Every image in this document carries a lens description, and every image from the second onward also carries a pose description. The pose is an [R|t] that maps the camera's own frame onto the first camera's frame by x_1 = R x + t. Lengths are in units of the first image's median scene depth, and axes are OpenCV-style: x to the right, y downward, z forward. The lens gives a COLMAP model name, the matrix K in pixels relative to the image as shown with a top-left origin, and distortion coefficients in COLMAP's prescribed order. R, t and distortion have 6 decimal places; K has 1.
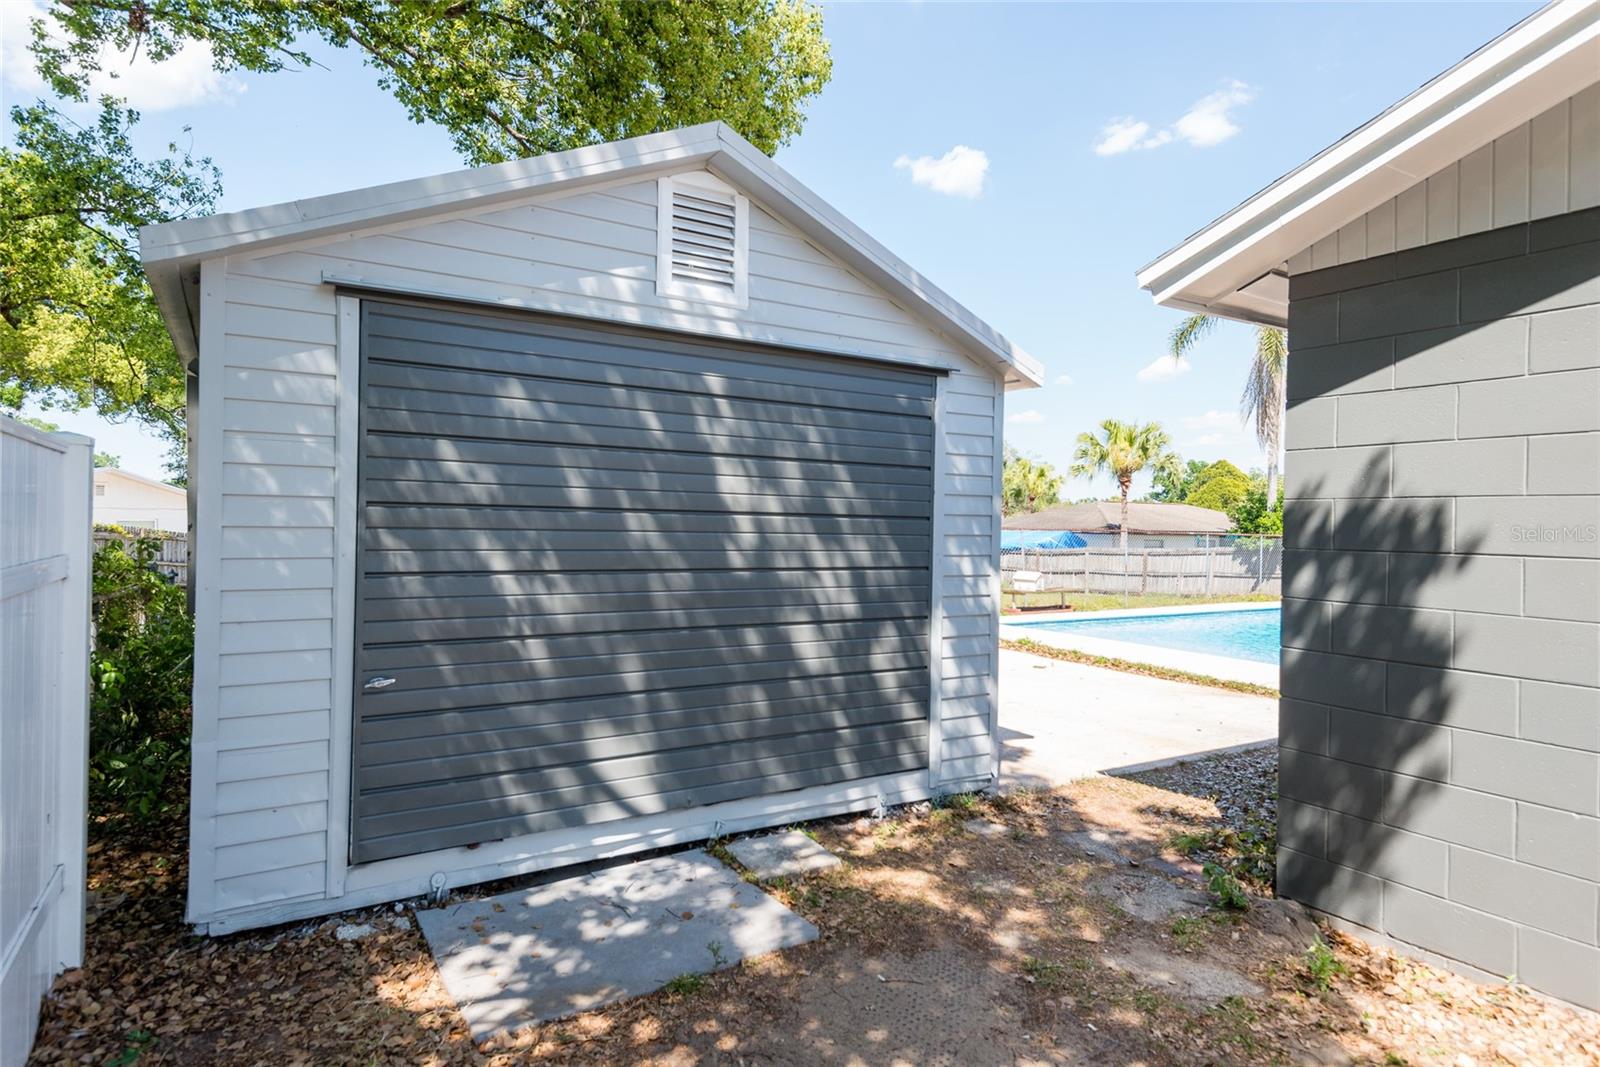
lens RADIAL K [[896.6, 0, 800.2], [0, 896.6, 539.5], [0, 0, 1]] dist [0.040332, 0.000293]
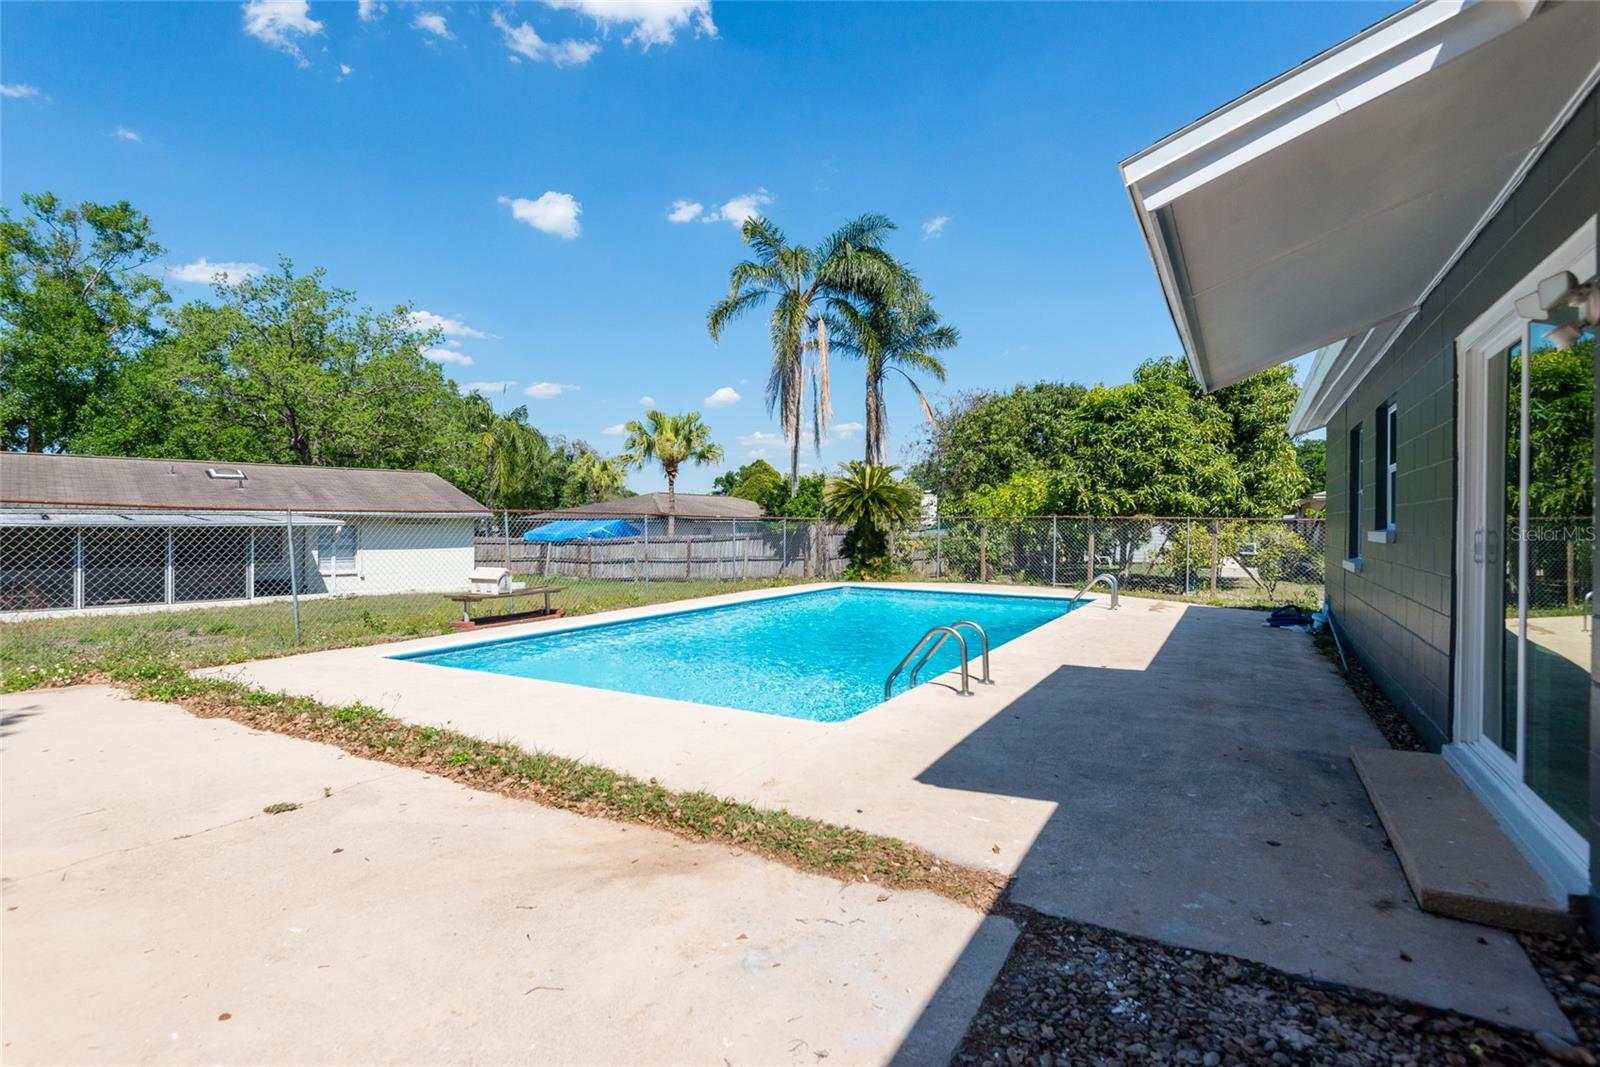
lens RADIAL K [[749.6, 0, 789.3], [0, 749.6, 527.3], [0, 0, 1]] dist [0.001402, -0.003831]
pose [[0.893553, -0.017912, 0.448601, 0.094619], [0.021307, 0.999770, -0.002520, 0.005028], [-0.448453, 0.011810, 0.893729, 0.171991]]
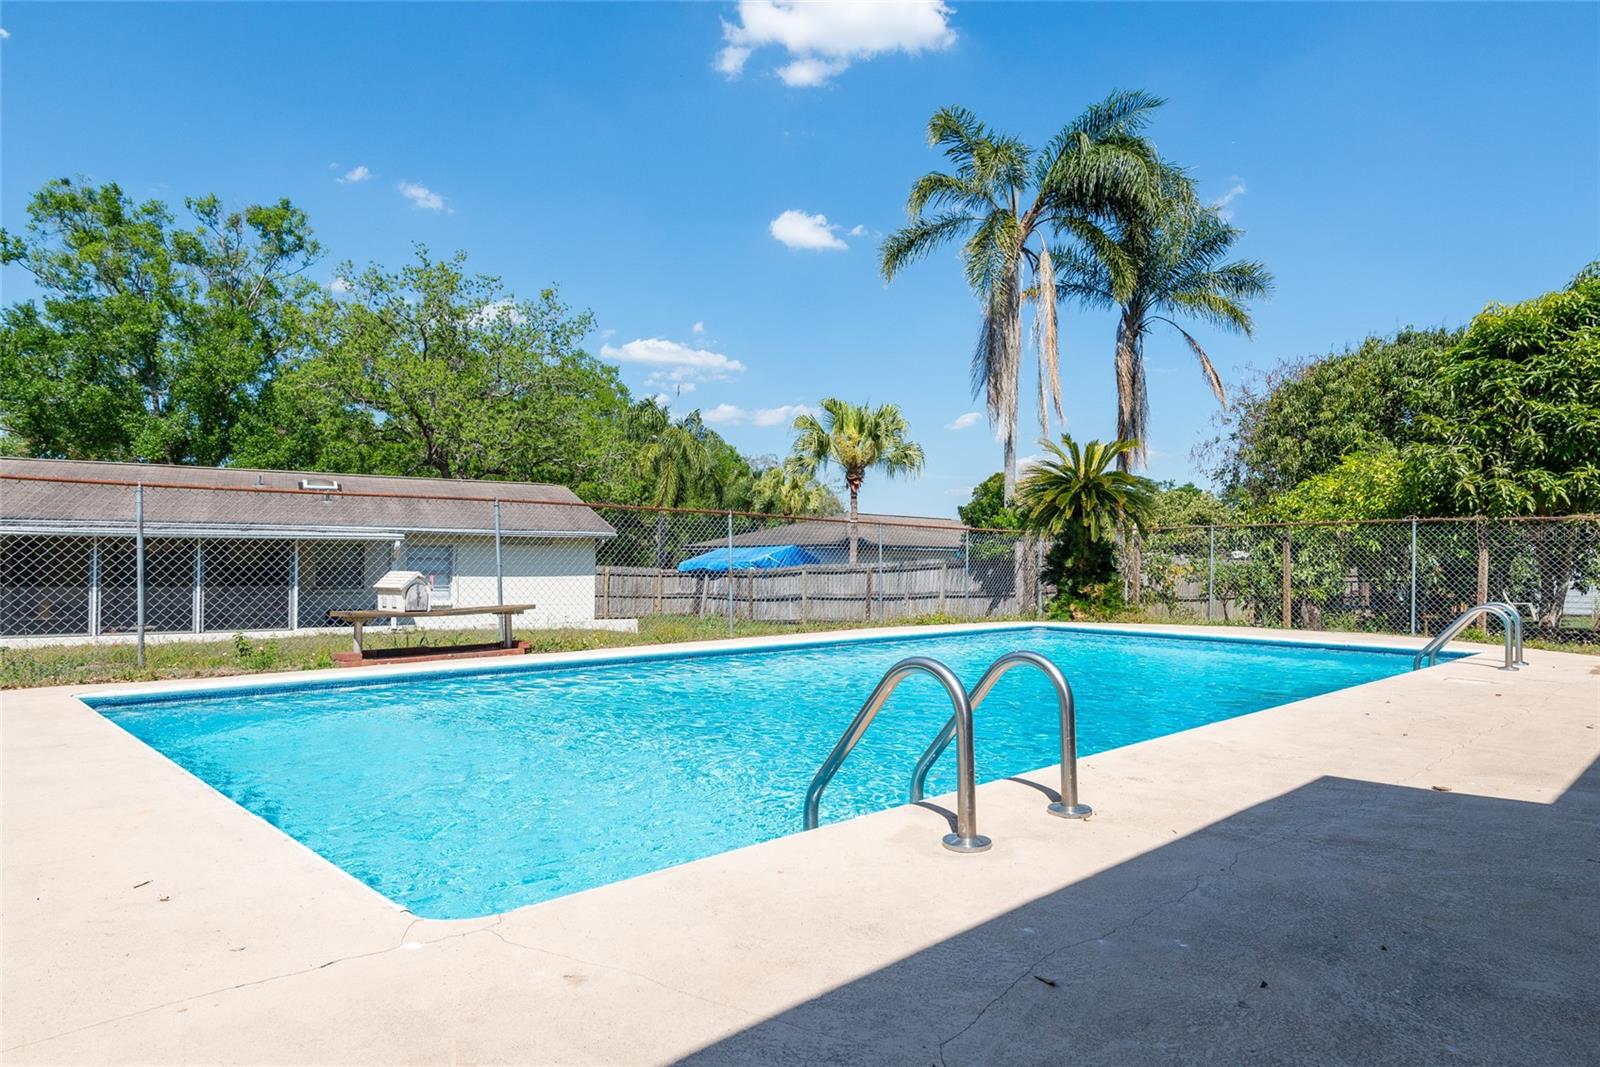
lens RADIAL K [[920.3, 0, 844.1], [0, 920.3, 560.7], [0, 0, 1]] dist [0.007012, -0.010142]
pose [[0.976005, -0.010528, 0.217495, 0.179493], [0.015177, 0.999690, -0.019716, 0.020998], [-0.217220, 0.022543, 0.975862, 0.233326]]
